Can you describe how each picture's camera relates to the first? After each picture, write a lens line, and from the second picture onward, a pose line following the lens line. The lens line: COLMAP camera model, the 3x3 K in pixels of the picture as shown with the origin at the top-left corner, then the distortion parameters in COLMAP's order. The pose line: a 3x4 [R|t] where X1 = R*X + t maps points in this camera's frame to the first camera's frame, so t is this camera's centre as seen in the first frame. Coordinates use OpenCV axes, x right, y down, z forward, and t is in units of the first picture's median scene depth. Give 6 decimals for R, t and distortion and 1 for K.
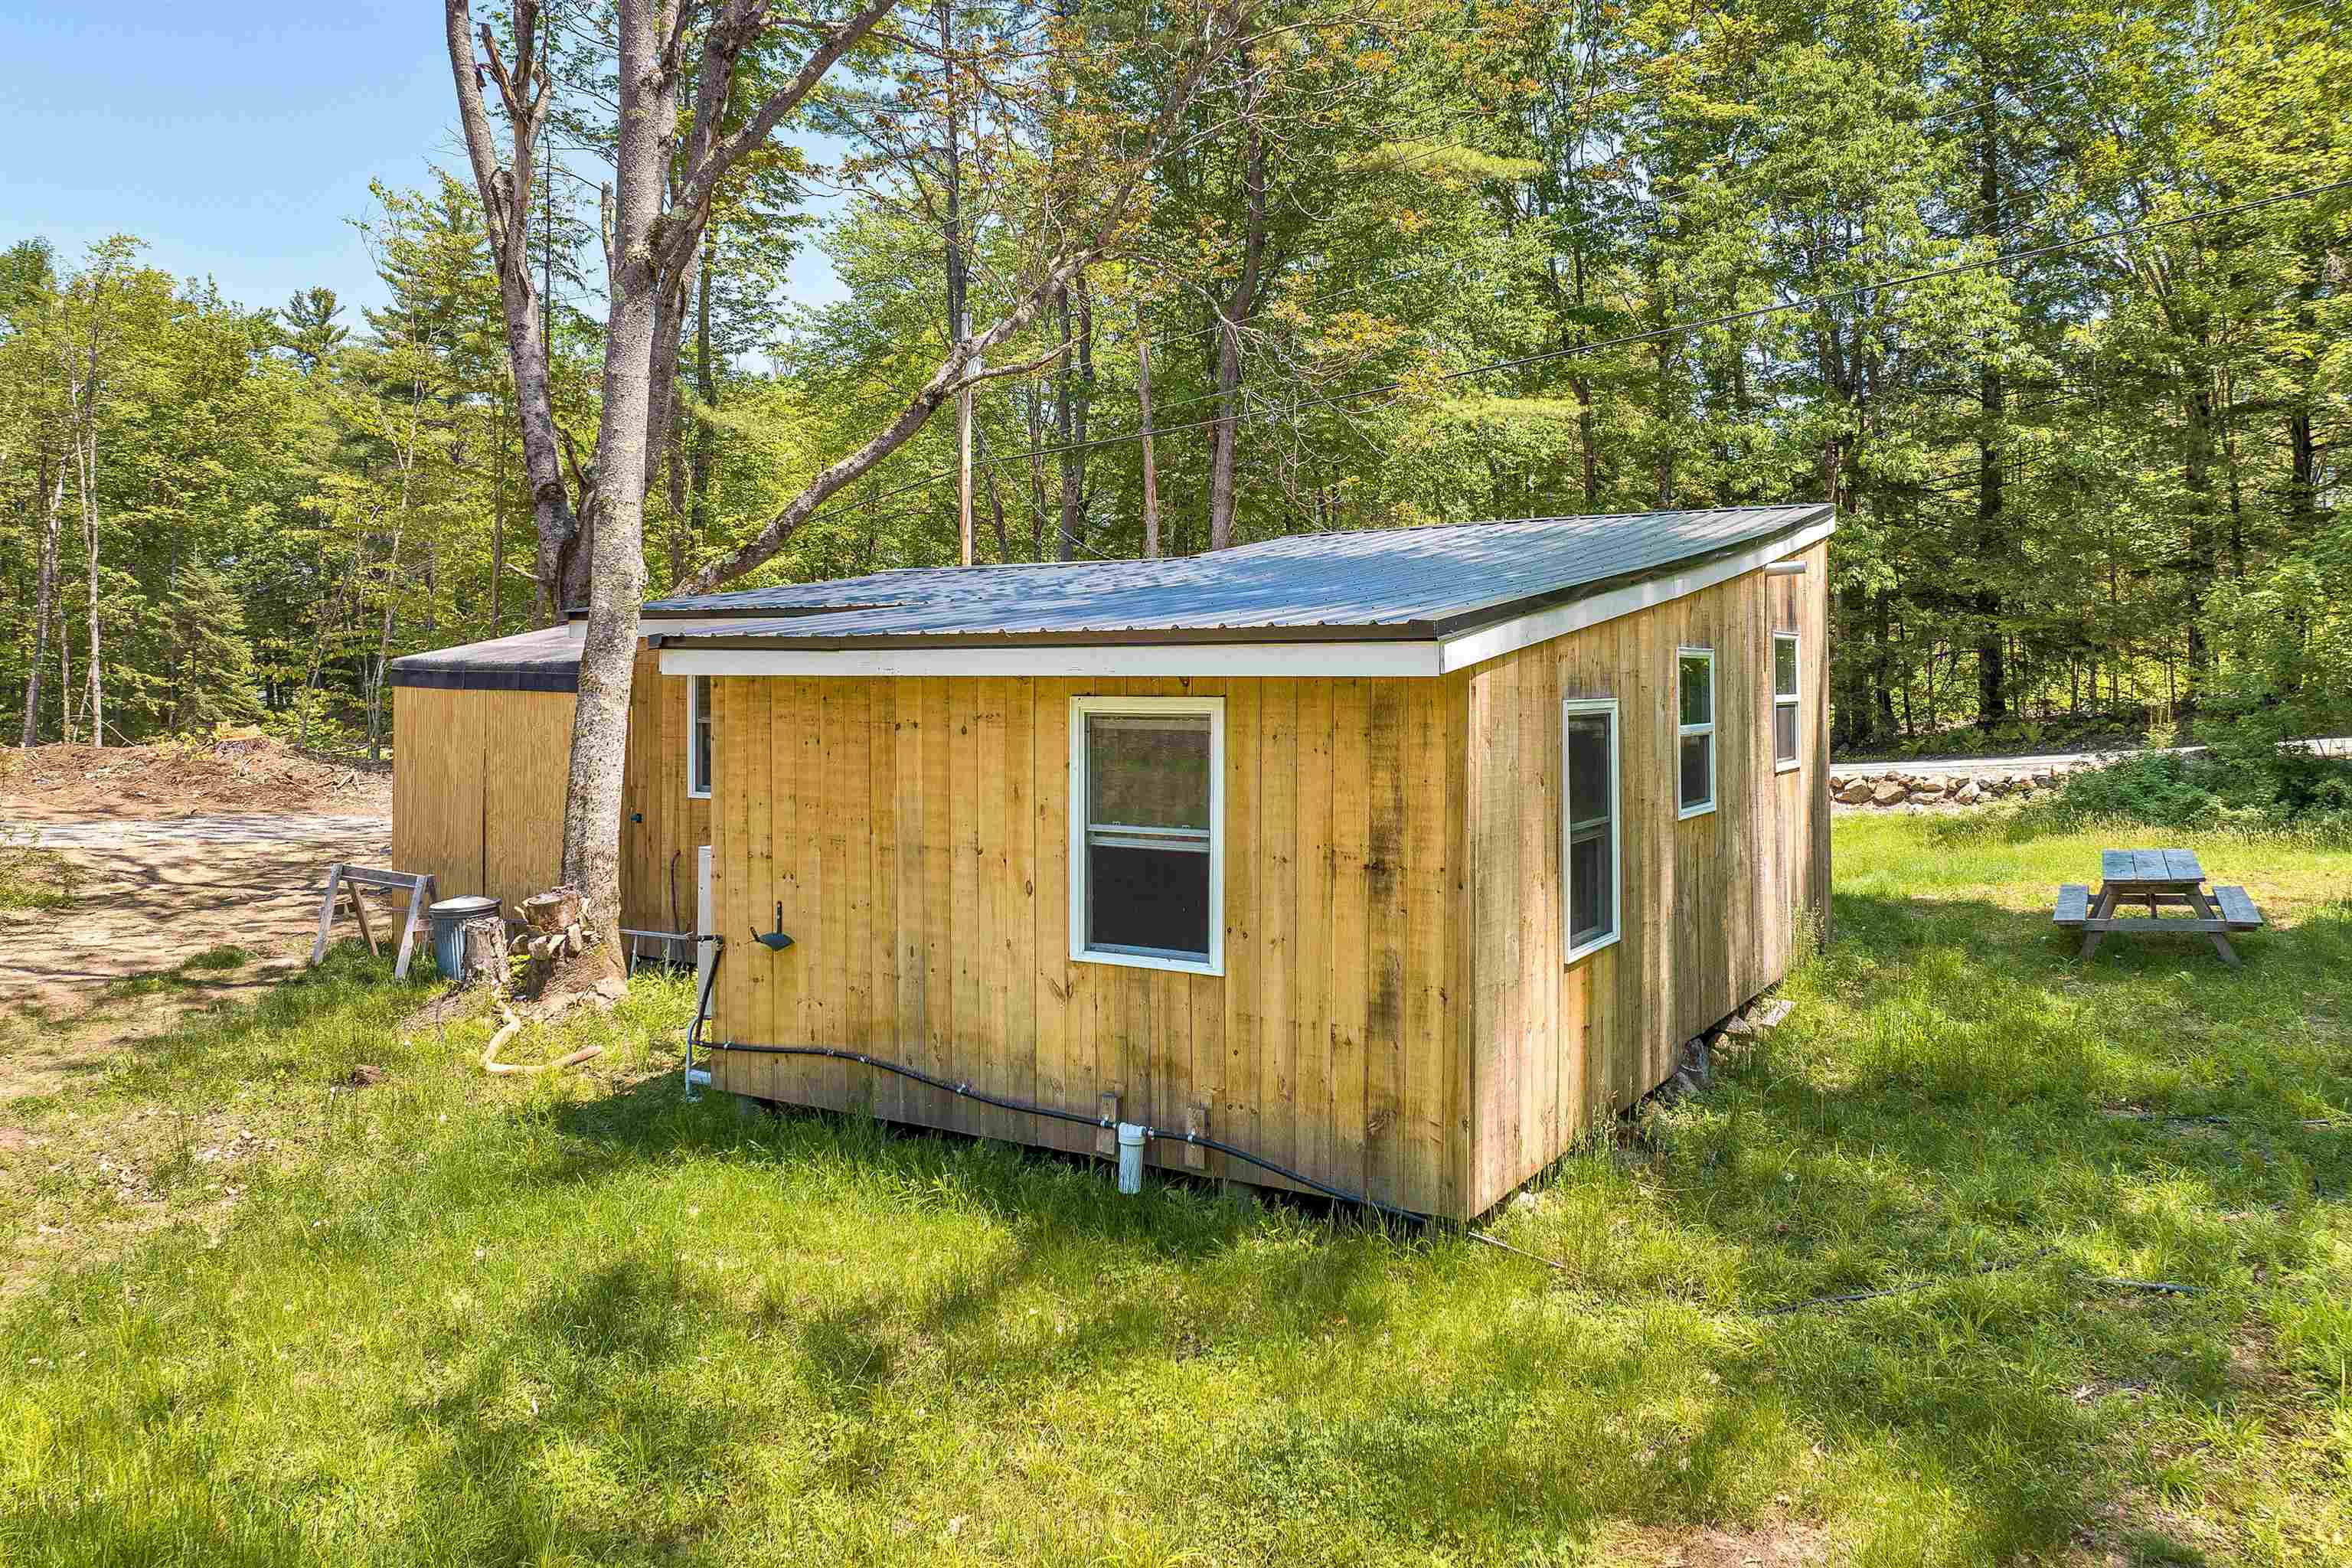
lens RADIAL K [[1678.2, 0, 1184.9], [0, 1678.2, 709.3], [0, 0, 1]] dist [-0.036188, -0.001489]
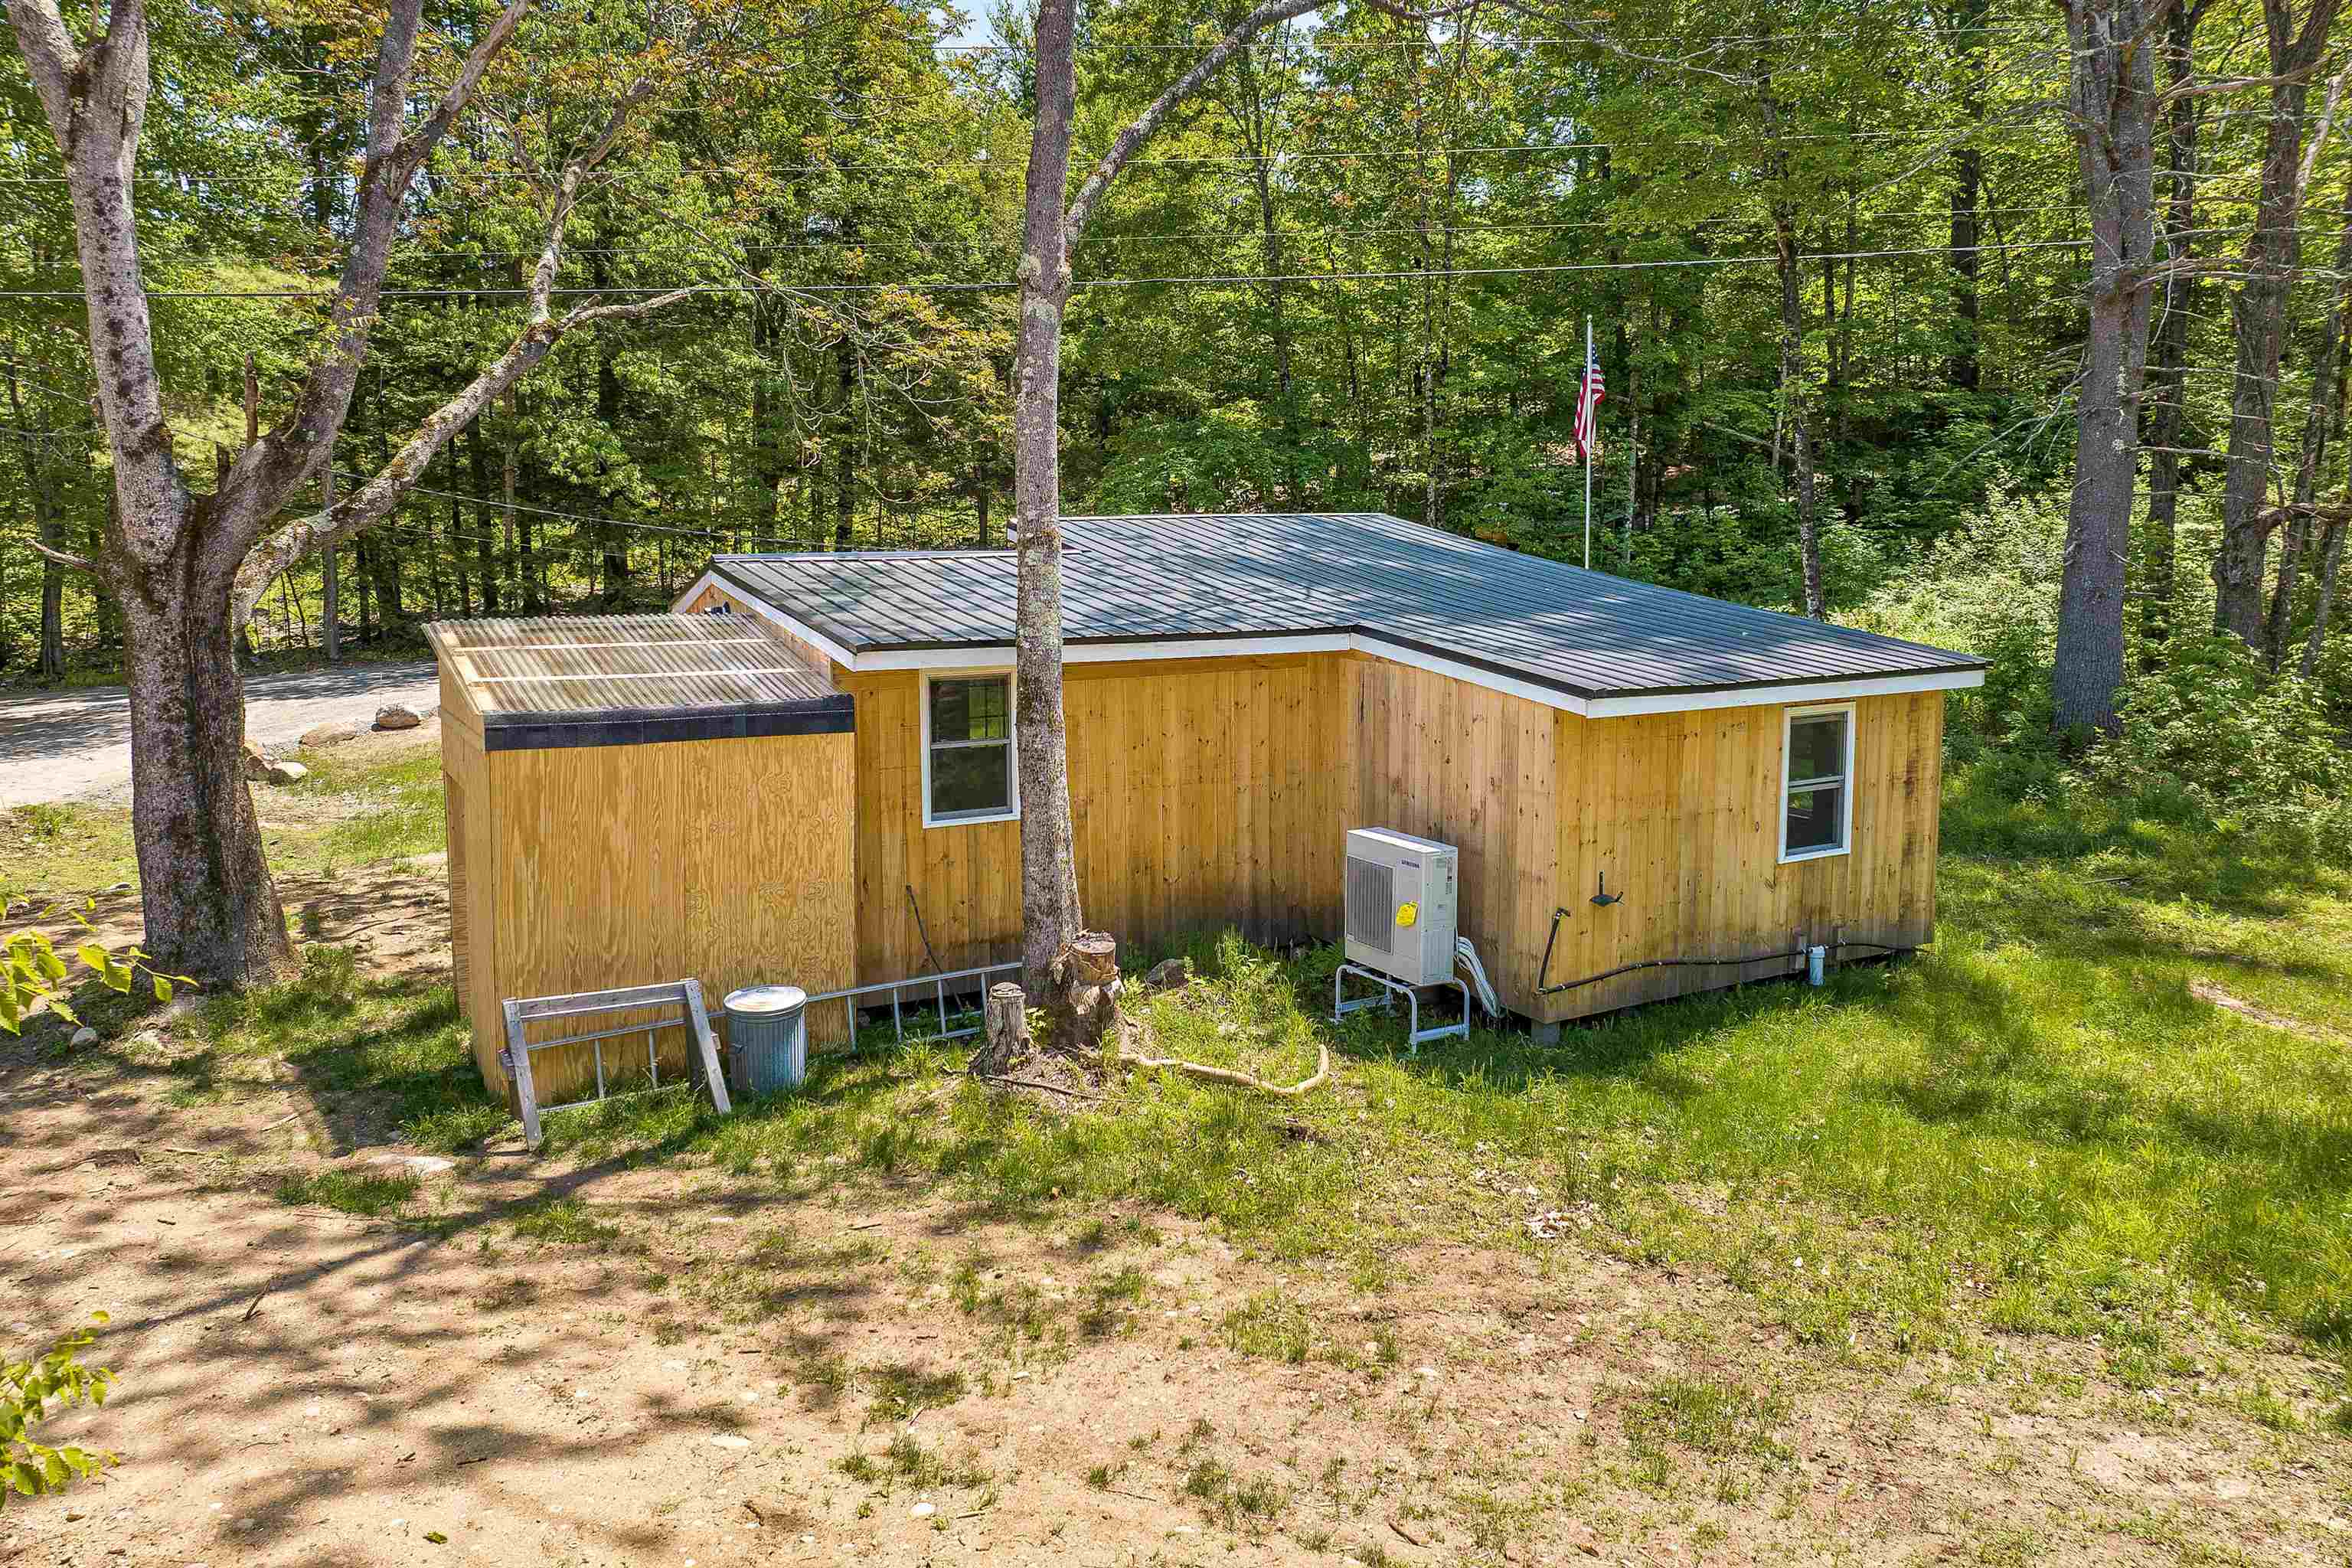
lens RADIAL K [[1678.2, 0, 1184.9], [0, 1678.2, 709.3], [0, 0, 1]] dist [-0.036188, -0.001489]
pose [[0.487312, -0.102577, 0.867182, -1.790519], [0.018851, 0.994081, 0.106994, -0.194477], [-0.873024, -0.035792, 0.486361, 0.709966]]
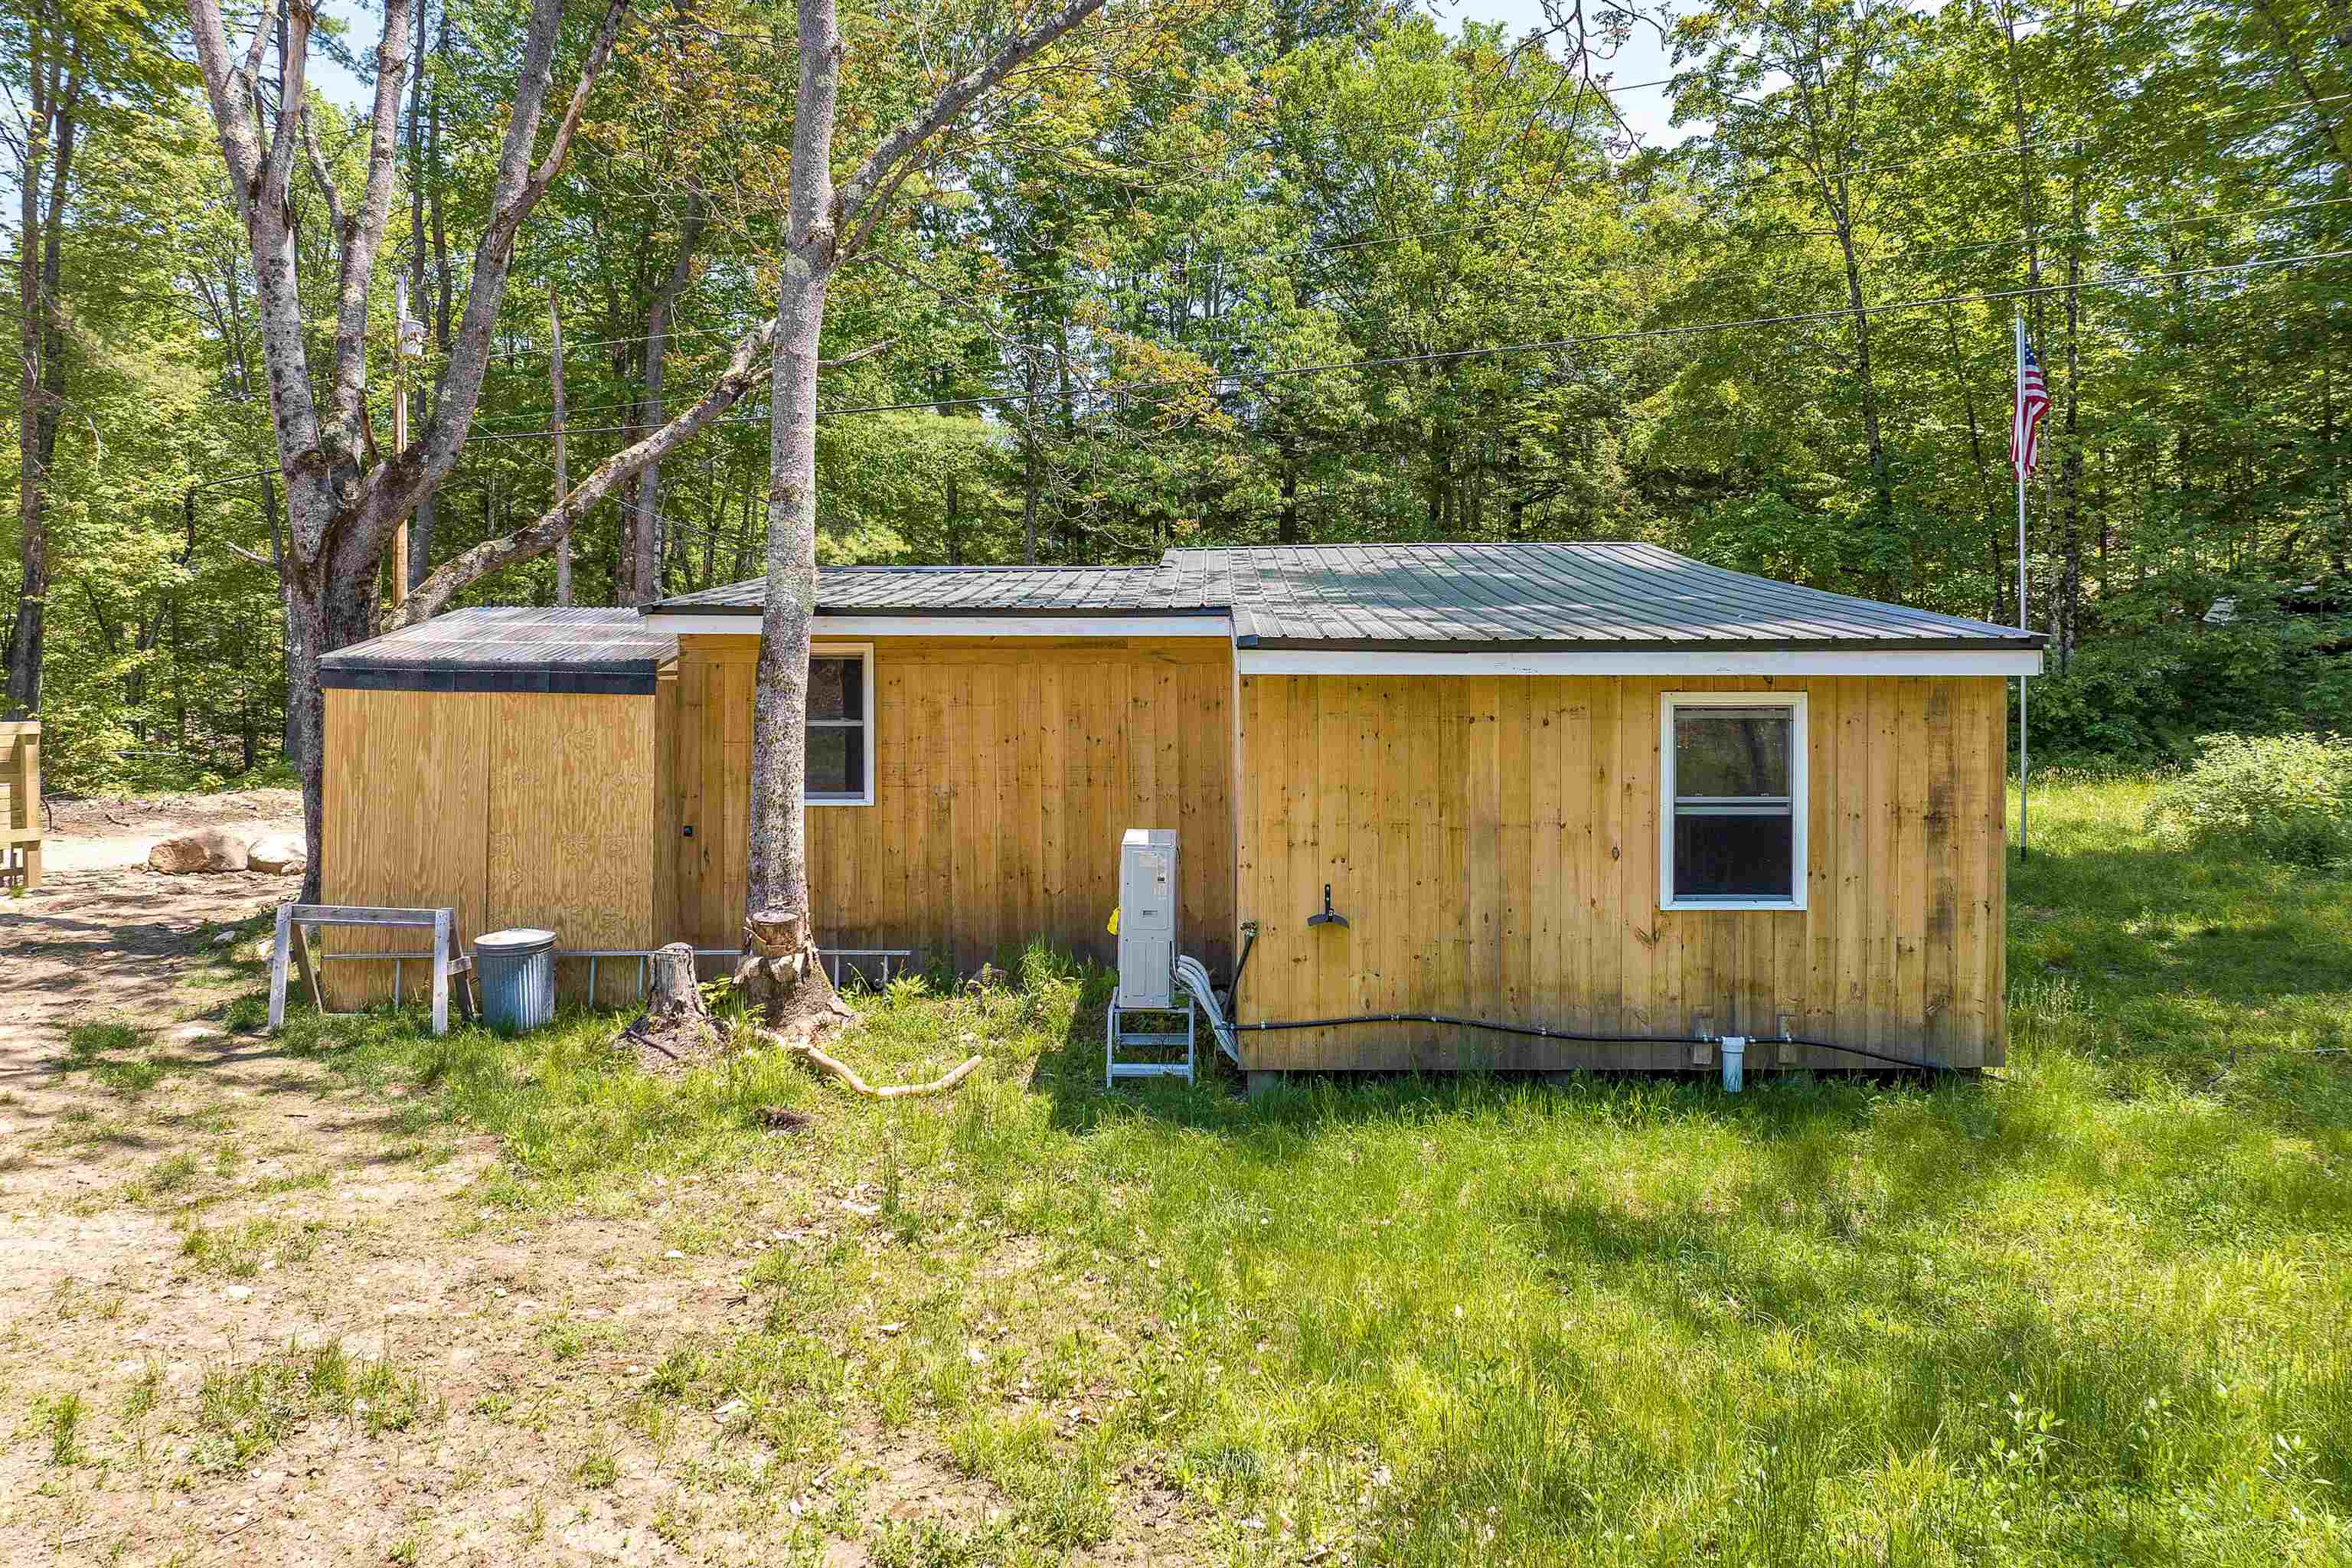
lens RADIAL K [[1647.5, 0, 1180.7], [0, 1647.5, 707.0], [0, 0, 1]] dist [-0.032370, -0.007545]
pose [[0.866912, -0.008349, 0.498391, -0.955392], [0.009927, 0.999951, -0.000516, 0.000224], [-0.498362, 0.005395, 0.866952, 0.144389]]
